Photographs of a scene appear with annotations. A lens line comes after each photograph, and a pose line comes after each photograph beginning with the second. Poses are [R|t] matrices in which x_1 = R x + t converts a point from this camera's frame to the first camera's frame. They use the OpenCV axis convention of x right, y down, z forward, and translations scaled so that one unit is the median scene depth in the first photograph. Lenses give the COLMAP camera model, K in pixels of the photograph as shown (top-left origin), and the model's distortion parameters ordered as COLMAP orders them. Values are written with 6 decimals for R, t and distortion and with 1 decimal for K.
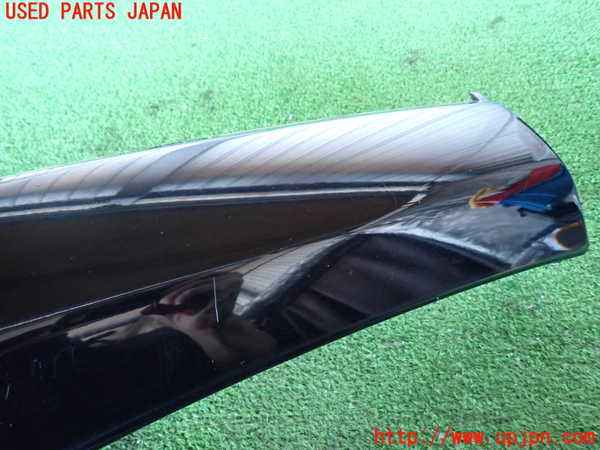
lens RADIAL K [[443.5, 0, 297.6], [0, 443.5, 228.3], [0, 0, 1]] dist [0.009033, -0.016387]
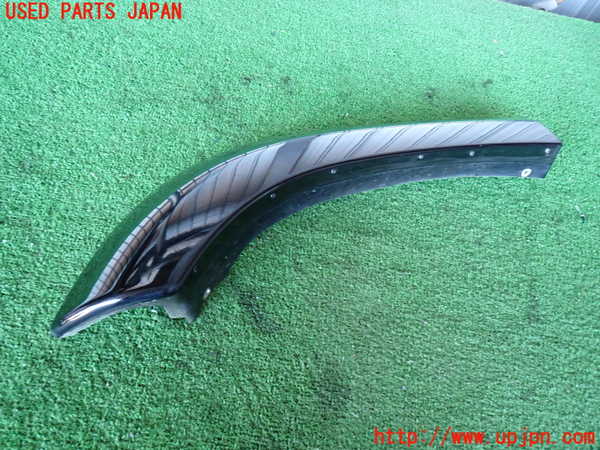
lens RADIAL K [[443.5, 0, 296.7], [0, 443.5, 223.1], [0, 0, 1]] dist [0.009033, -0.016387]
pose [[0.960506, 0.211846, 0.180415, -0.347928], [-0.223367, 0.973653, 0.045901, 0.056334], [-0.165938, -0.084387, 0.982519, -0.392159]]
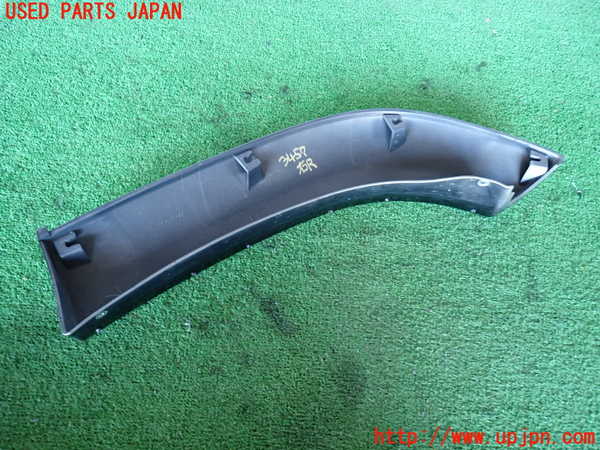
lens RADIAL K [[443.5, 0, 296.5], [0, 443.5, 223.1], [0, 0, 1]] dist [0.009033, -0.016387]
pose [[0.984155, 0.106158, 0.142016, -0.347343], [-0.122737, 0.985920, 0.113566, -0.047653], [-0.127961, -0.129197, 0.983328, -0.490058]]
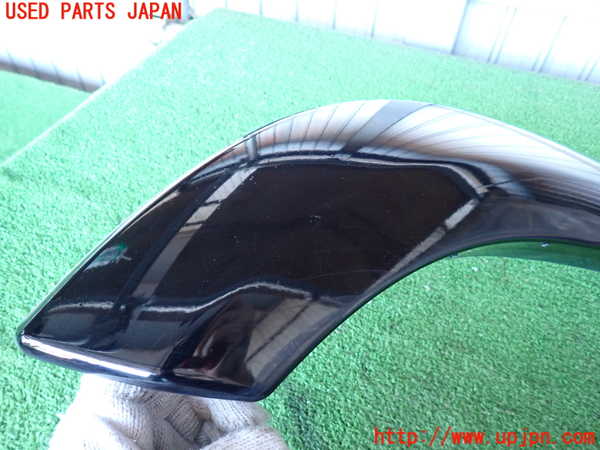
lens RADIAL K [[443.5, 0, 299.7], [0, 443.5, 220.9], [0, 0, 1]] dist [0.009033, -0.016387]
pose [[0.925436, 0.350021, -0.145099, -0.228550], [-0.361718, 0.930139, -0.063254, 0.026356], [0.112822, 0.111022, 0.987393, -0.275215]]
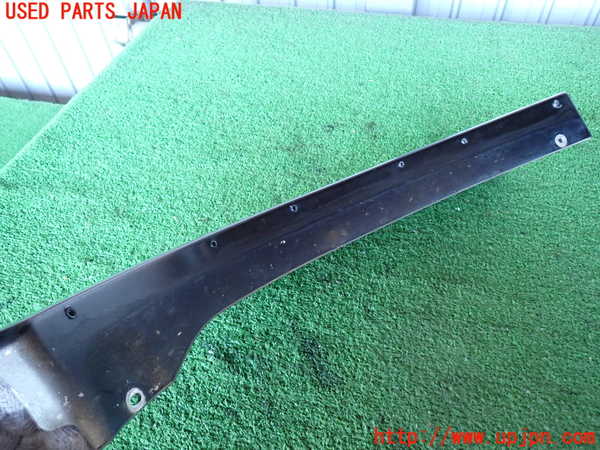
lens RADIAL K [[443.5, 0, 298.3], [0, 443.5, 221.0], [0, 0, 1]] dist [0.009033, -0.016387]
pose [[0.967816, 0.220710, -0.120913, -0.204407], [-0.227350, 0.972818, -0.044019, 0.087652], [0.107911, 0.070092, 0.991687, -0.329630]]
